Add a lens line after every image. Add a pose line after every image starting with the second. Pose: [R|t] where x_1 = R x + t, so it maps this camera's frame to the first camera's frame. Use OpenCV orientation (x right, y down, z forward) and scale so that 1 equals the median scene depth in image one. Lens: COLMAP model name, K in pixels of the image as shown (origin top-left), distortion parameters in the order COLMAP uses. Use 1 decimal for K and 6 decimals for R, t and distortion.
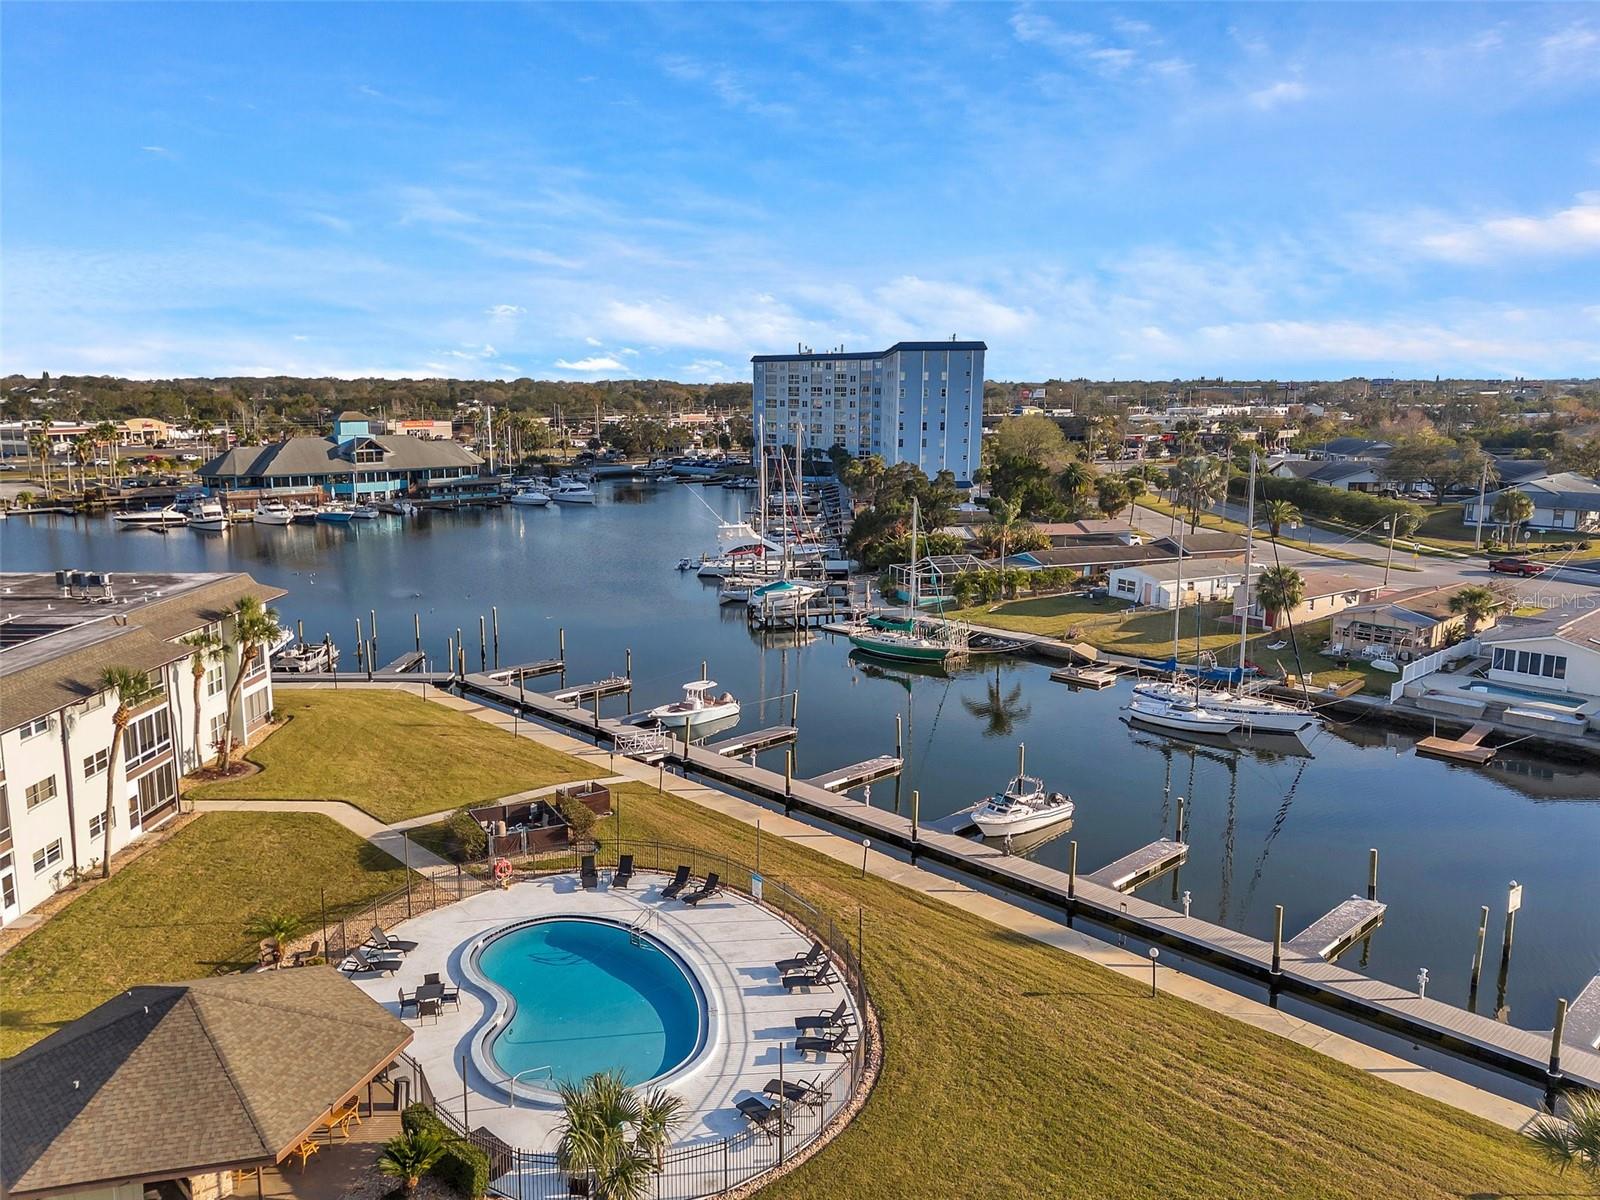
lens RADIAL K [[1194.7, 0, 801.5], [0, 1194.7, 623.5], [0, 0, 1]] dist [0.034244, -0.001829]
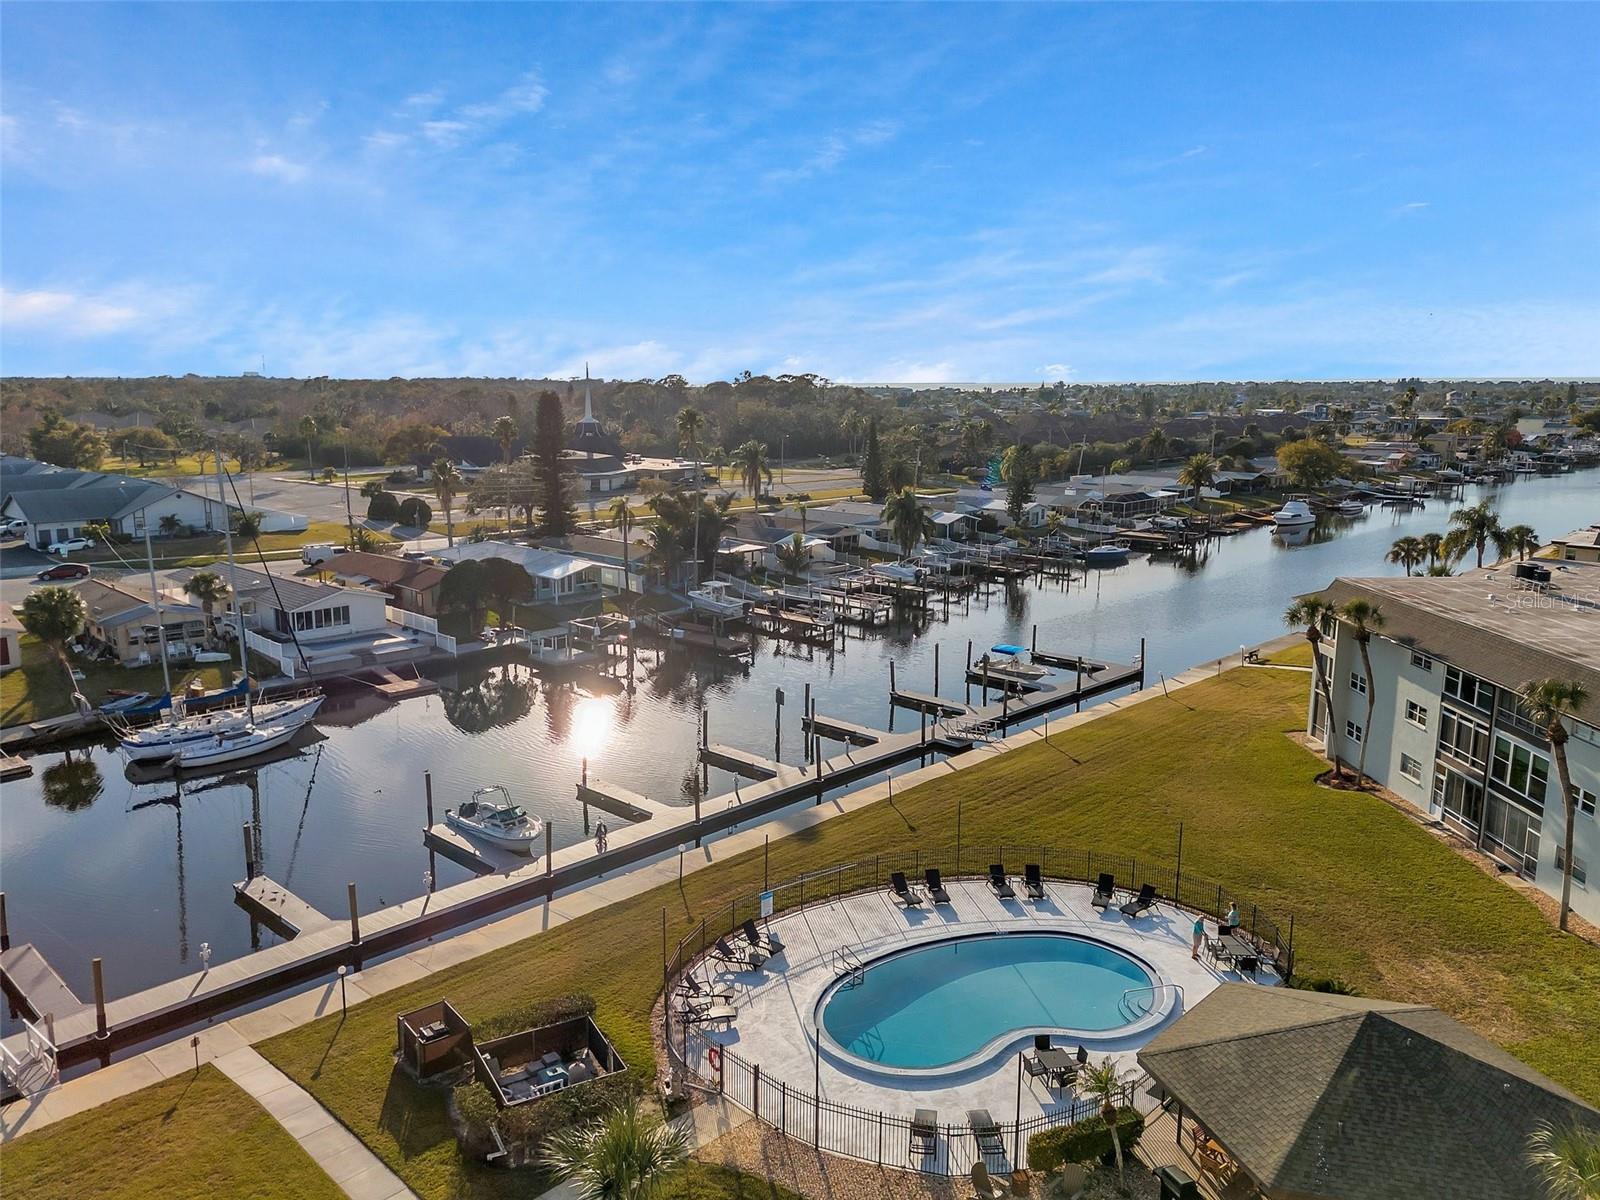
lens RADIAL K [[1151.5, 0, 800.0], [0, 1151.5, 600.0], [0, 0, 1]] dist [0.069751, -0.001219]
pose [[-0.026643, -0.183245, 0.982706, -0.786837], [0.192392, 0.963737, 0.184924, -0.157493], [-0.980956, 0.193992, 0.009577, 0.799911]]
